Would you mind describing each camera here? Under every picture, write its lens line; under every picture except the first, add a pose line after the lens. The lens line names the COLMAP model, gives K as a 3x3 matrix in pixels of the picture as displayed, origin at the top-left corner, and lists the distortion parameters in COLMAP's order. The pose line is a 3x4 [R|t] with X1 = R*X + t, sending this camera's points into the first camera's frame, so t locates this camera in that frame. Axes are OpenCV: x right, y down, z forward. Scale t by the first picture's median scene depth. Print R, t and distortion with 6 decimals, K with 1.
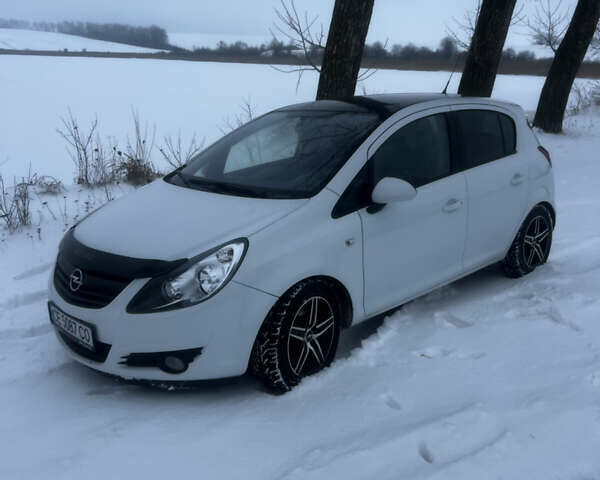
lens RADIAL K [[649.0, 0, 300.0], [0, 649.0, 240.0], [0, 0, 1]] dist [0.045550, -0.046340]
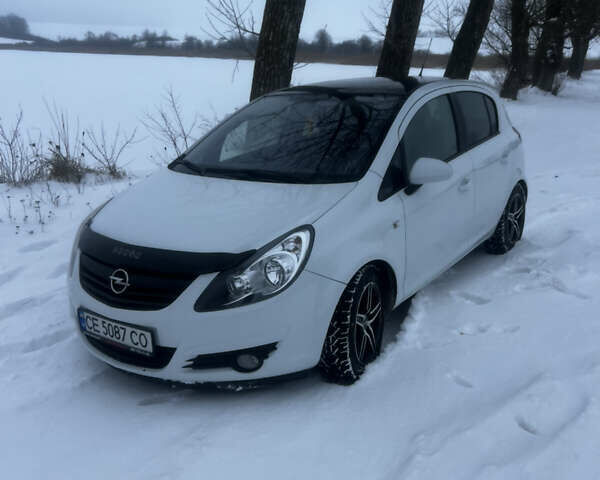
lens RADIAL K [[649.0, 0, 300.0], [0, 649.0, 240.0], [0, 0, 1]] dist [0.045550, -0.046340]
pose [[0.980201, -0.056114, 0.189886, -0.245879], [0.054083, 0.998410, 0.015866, 0.002928], [-0.190474, -0.005282, 0.981678, 0.057195]]
